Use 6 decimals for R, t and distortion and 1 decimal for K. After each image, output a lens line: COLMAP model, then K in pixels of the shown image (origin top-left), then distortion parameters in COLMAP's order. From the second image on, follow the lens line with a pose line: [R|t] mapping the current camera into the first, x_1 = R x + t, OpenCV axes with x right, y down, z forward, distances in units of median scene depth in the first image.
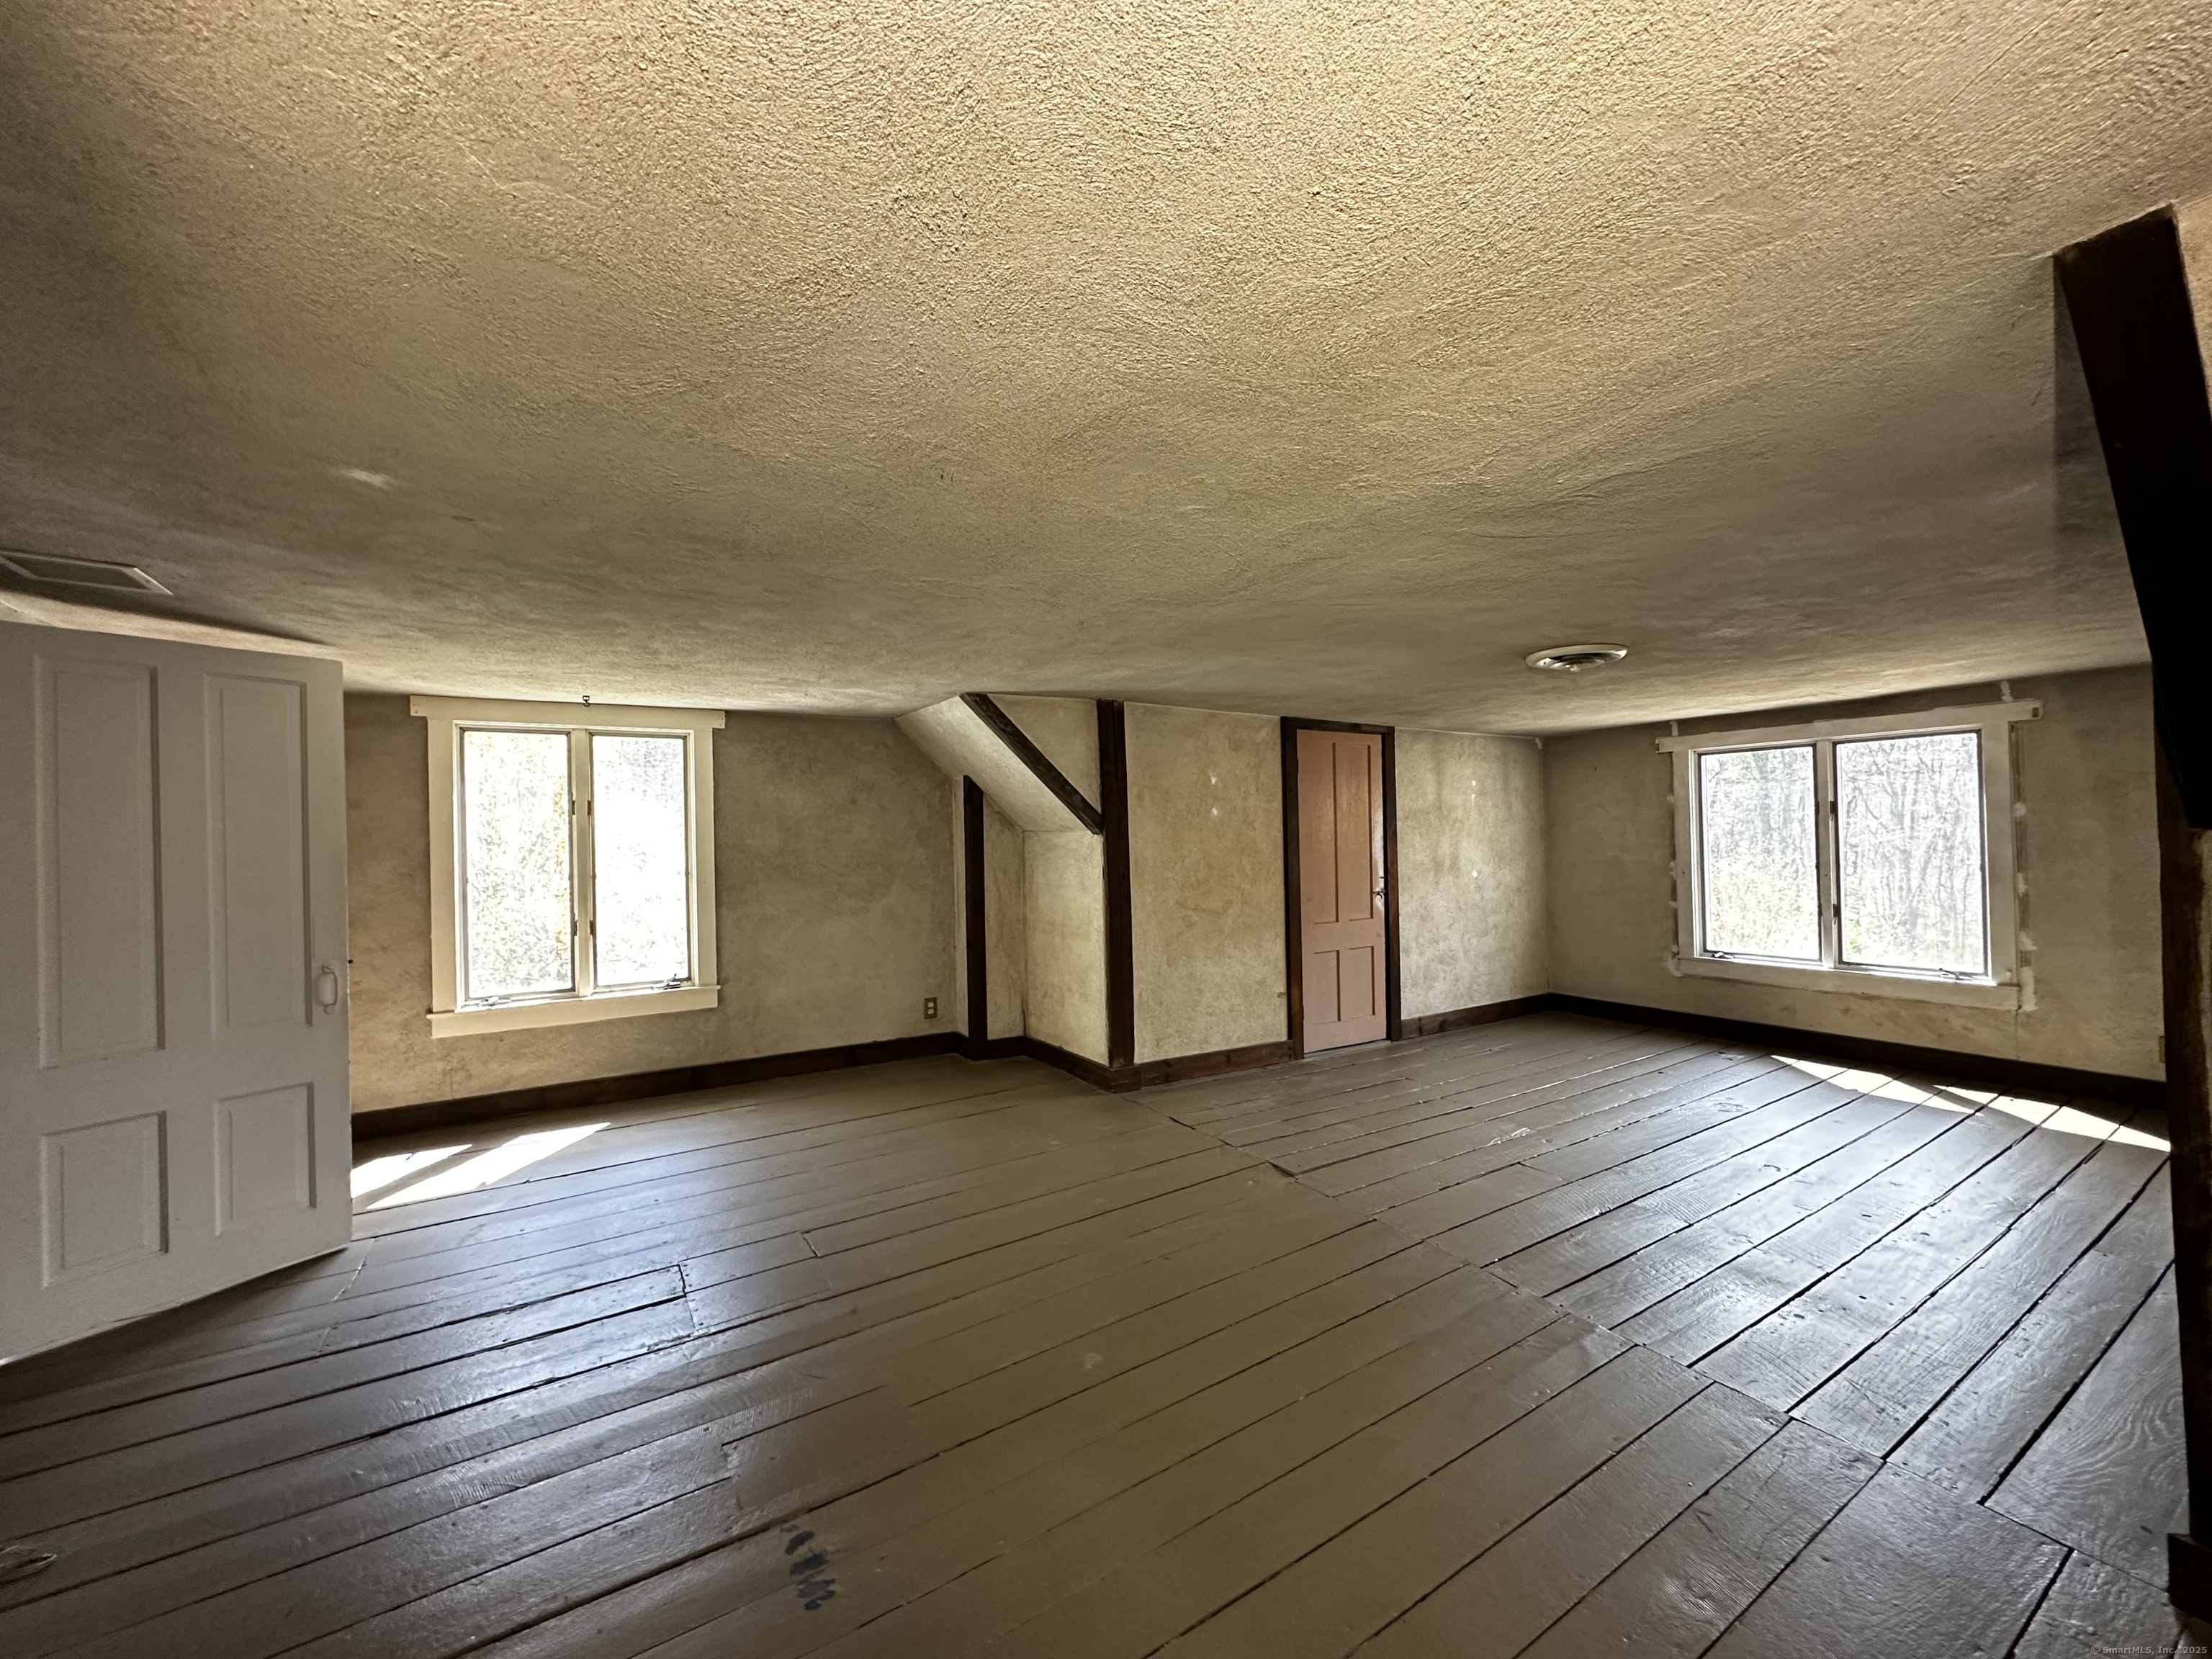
lens RADIAL K [[878.6, 0, 1108.6], [0, 878.6, 831.7], [0, 0, 1]] dist [0.000320, 0.000110]
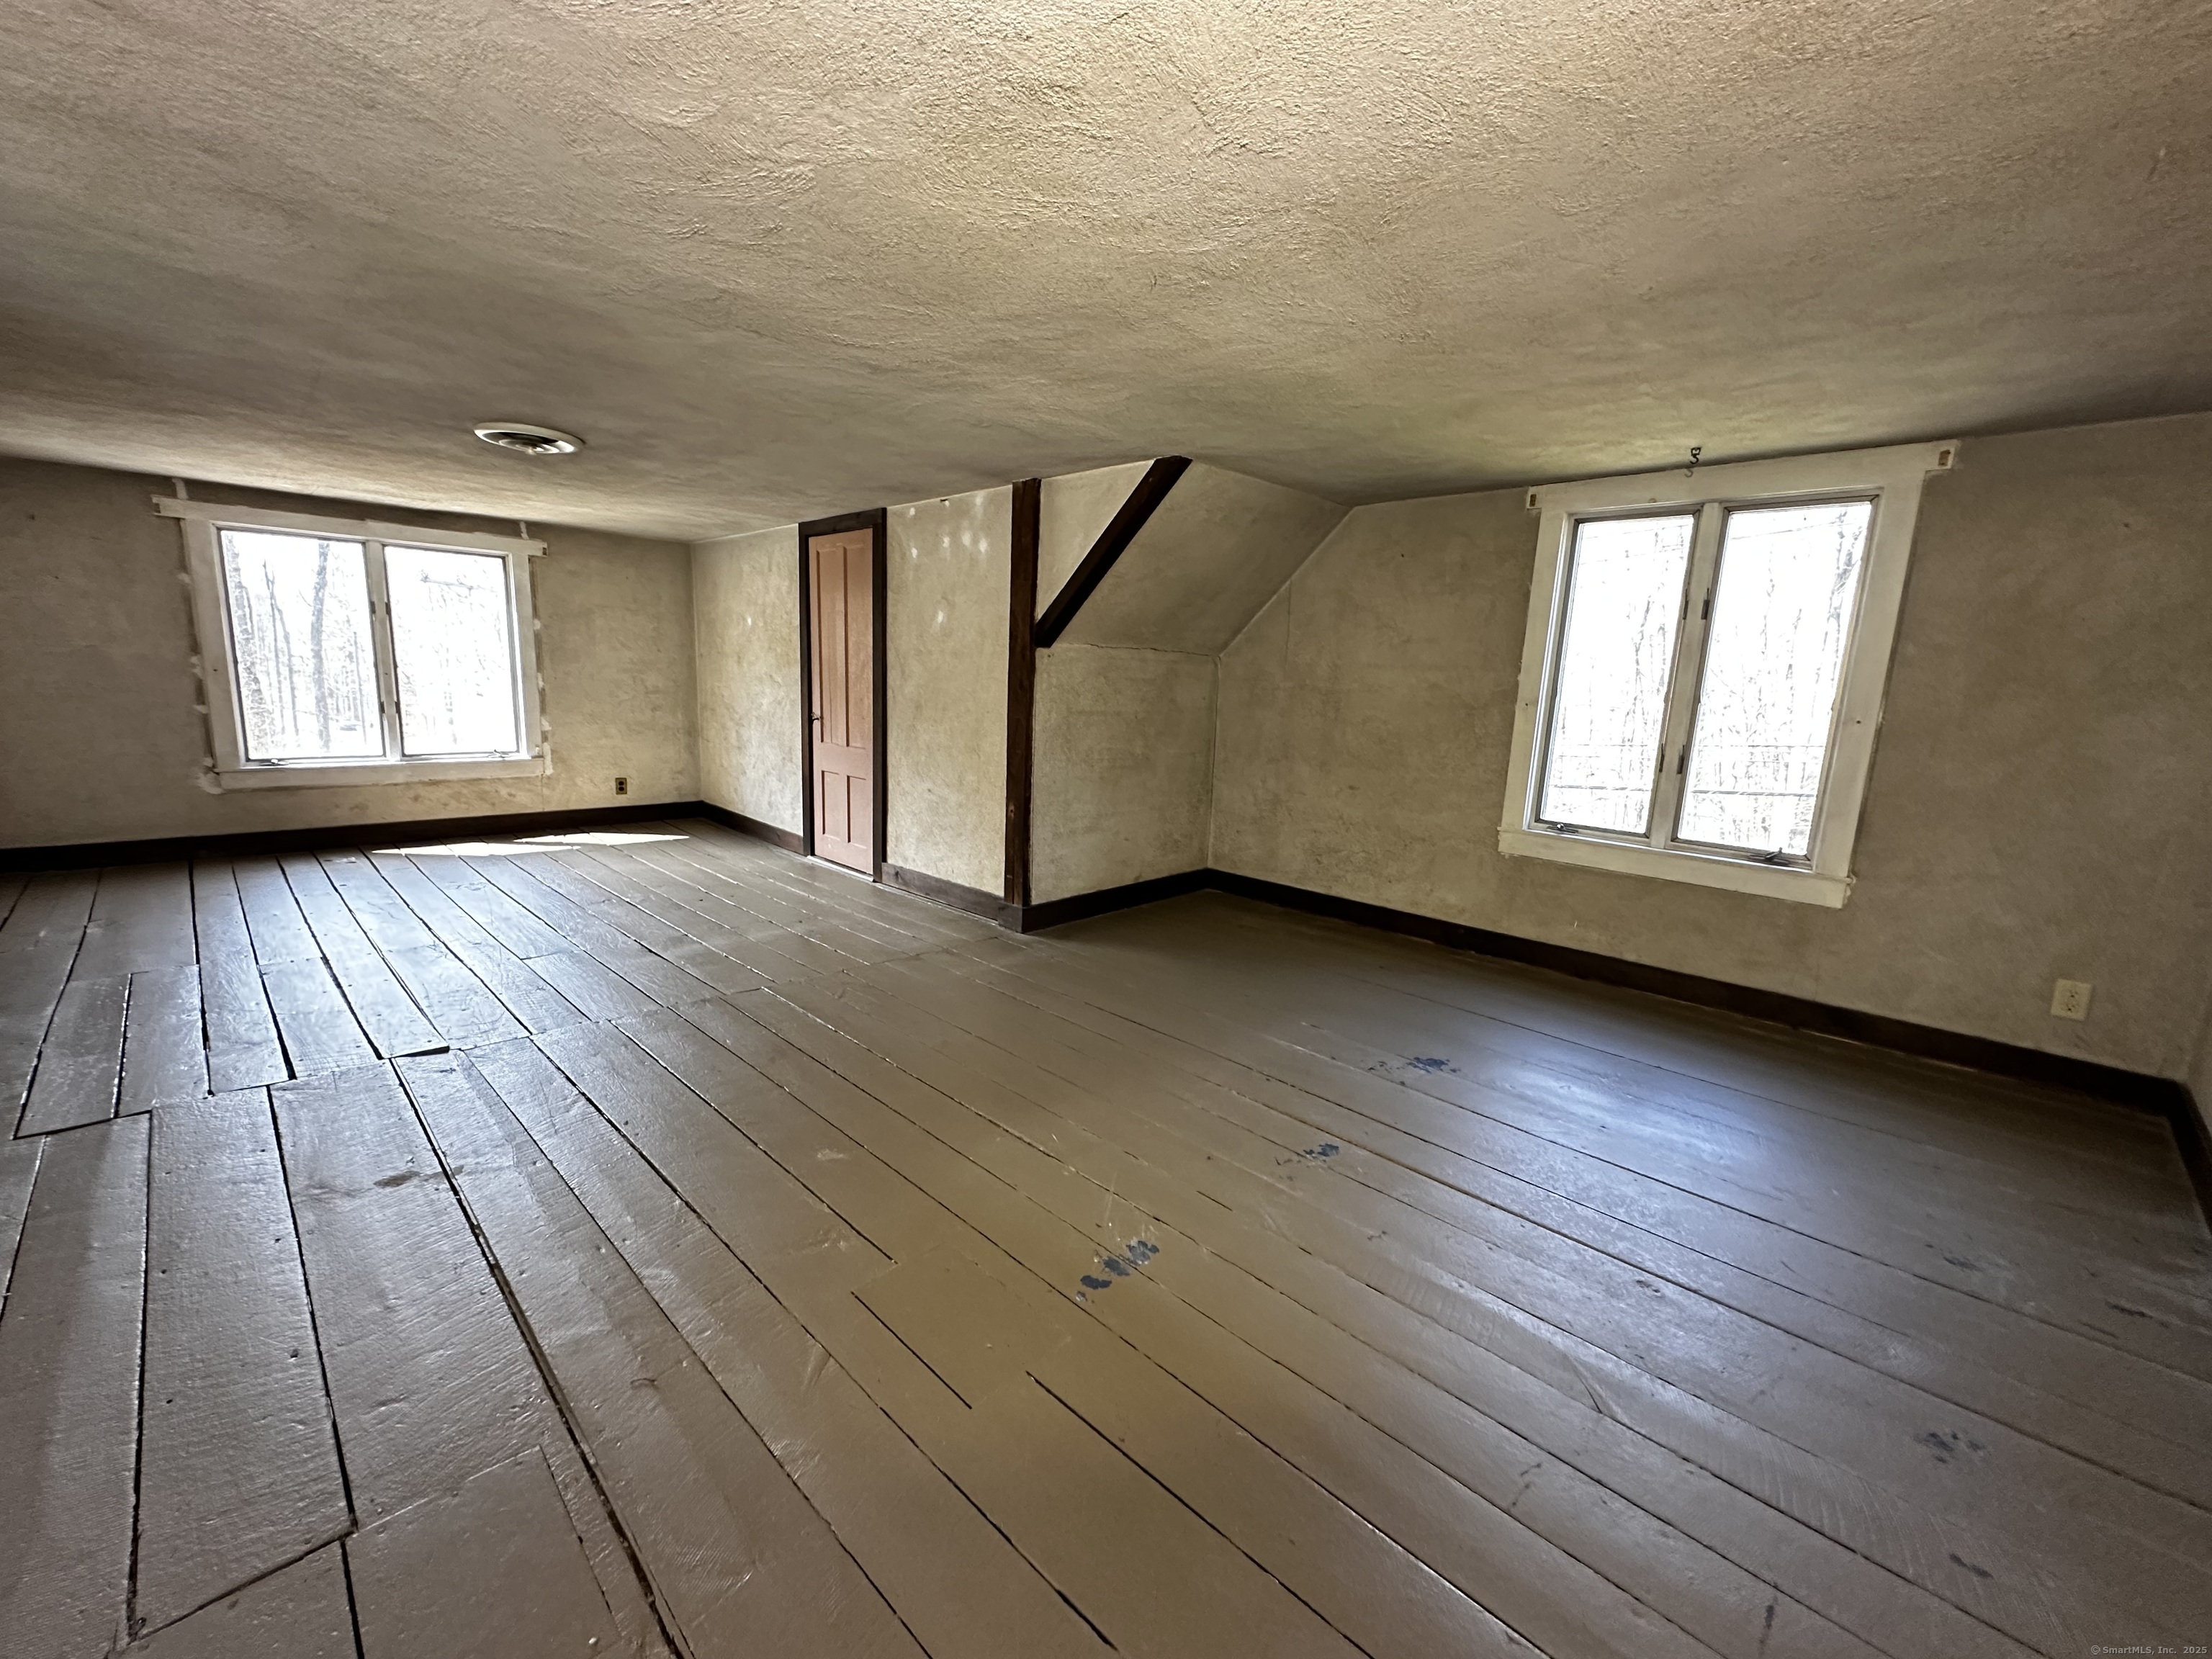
lens RADIAL K [[878.6, 0, 1106.3], [0, 878.6, 827.3], [0, 0, 1]] dist [0.000320, 0.000110]
pose [[-0.235641, -0.154113, 0.959543, -0.386220], [-0.040658, 0.988045, 0.148706, 0.035788], [-0.970989, -0.003972, -0.239090, 0.375896]]
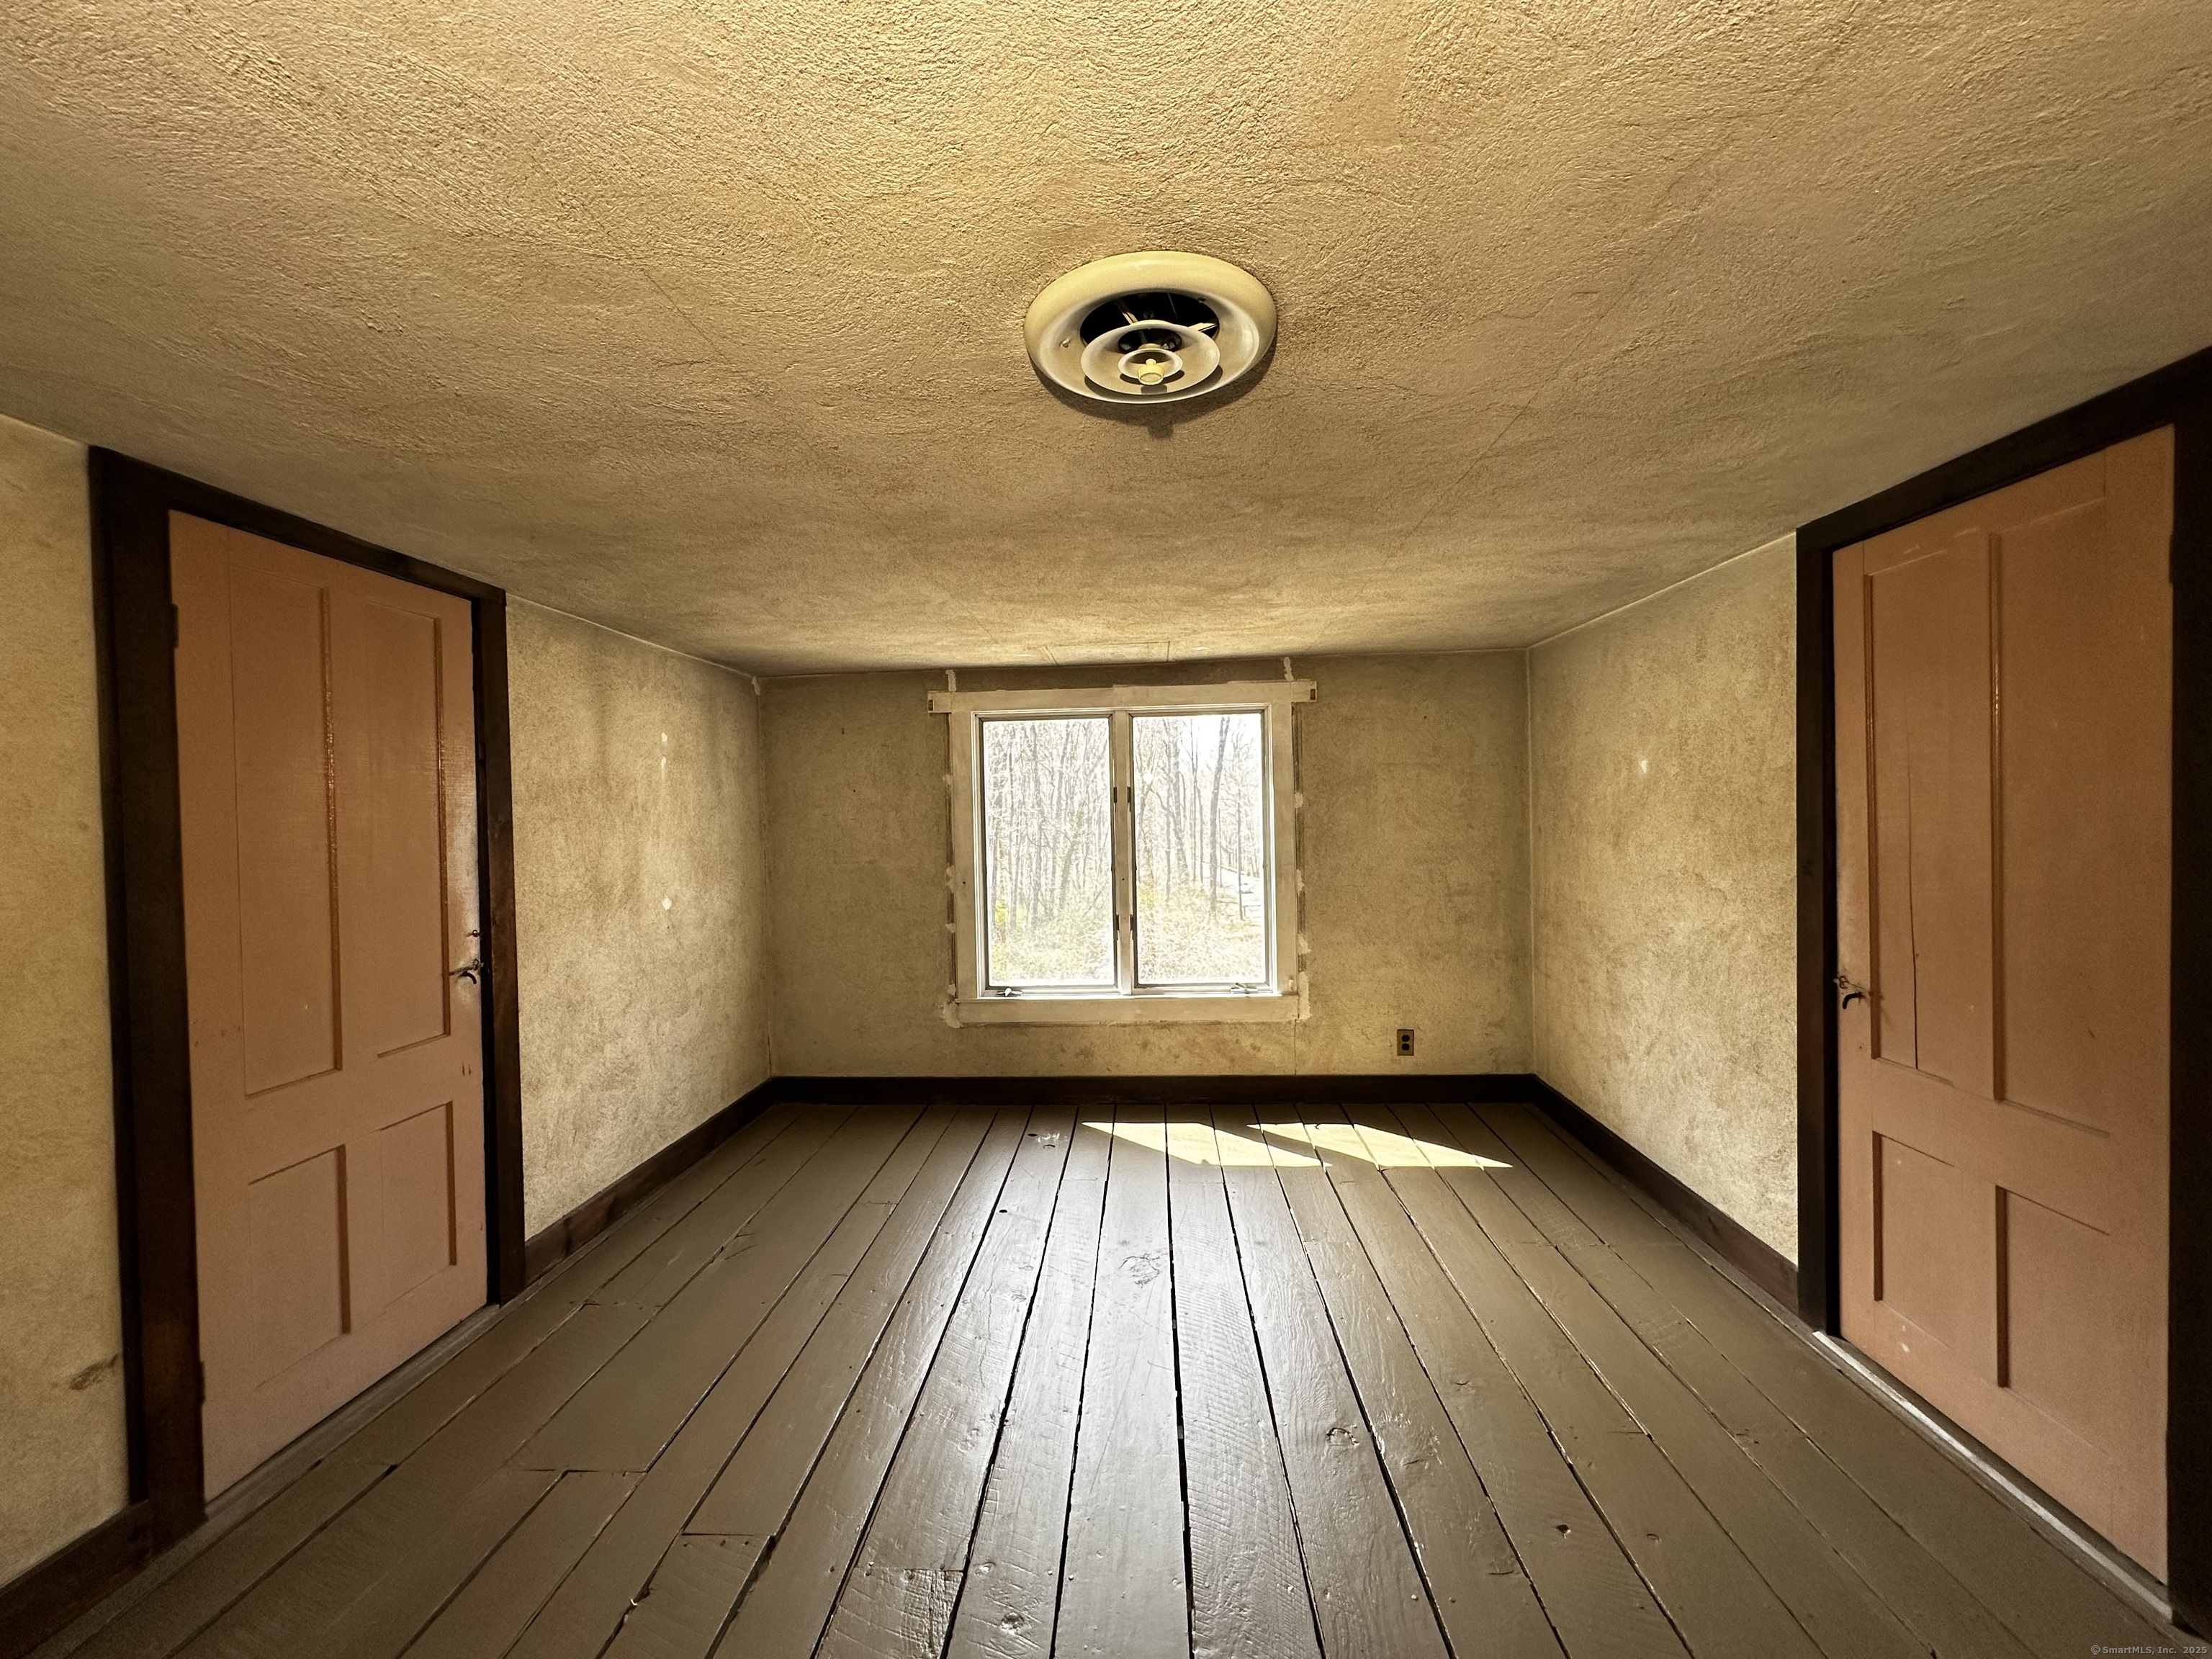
lens RADIAL K [[878.6, 0, 1103.9], [0, 878.6, 825.0], [0, 0, 1]] dist [0.000320, 0.000110]
pose [[0.581364, -0.002496, 0.813640, 0.140275], [0.003985, 0.999992, 0.000220, -0.000072], [-0.813634, 0.003114, 0.581369, 0.498347]]
